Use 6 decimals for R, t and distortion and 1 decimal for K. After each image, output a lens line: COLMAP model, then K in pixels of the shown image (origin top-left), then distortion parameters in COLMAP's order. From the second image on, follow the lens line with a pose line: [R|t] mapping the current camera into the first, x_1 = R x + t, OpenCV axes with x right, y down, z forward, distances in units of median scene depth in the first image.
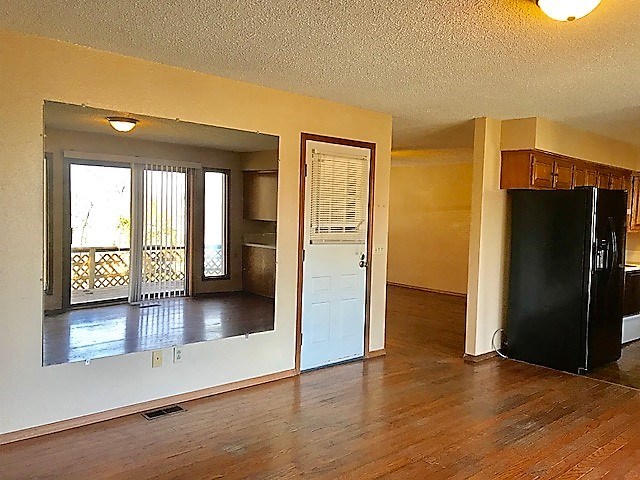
lens RADIAL K [[532.5, 0, 318.8], [0, 532.5, 241.3], [0, 0, 1]] dist [0.022885, -0.005531]
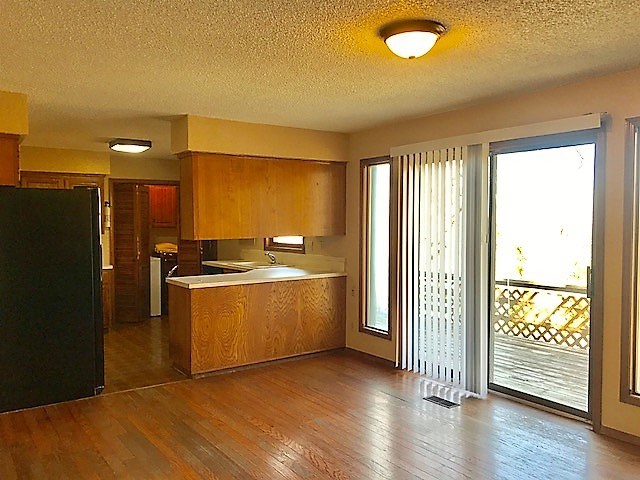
lens RADIAL K [[532.5, 0, 319.3], [0, 532.5, 237.7], [0, 0, 1]] dist [0.022885, -0.005531]
pose [[0.125967, -0.058732, 0.990294, -0.332461], [0.061128, 0.996809, 0.051342, -0.038861], [-0.990149, 0.054067, 0.129156, 0.473868]]
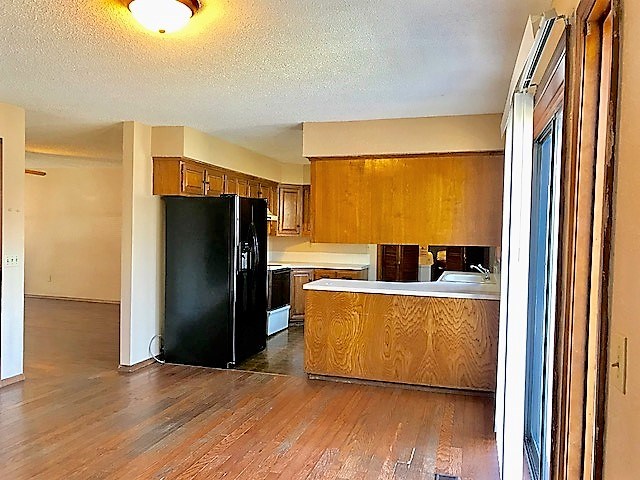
lens RADIAL K [[532.5, 0, 323.3], [0, 532.5, 241.2], [0, 0, 1]] dist [0.022885, -0.005531]
pose [[0.846889, -0.020750, 0.531364, 0.078765], [0.027469, 0.999611, -0.004746, 0.002568], [-0.531059, 0.018615, 0.847130, -0.014573]]
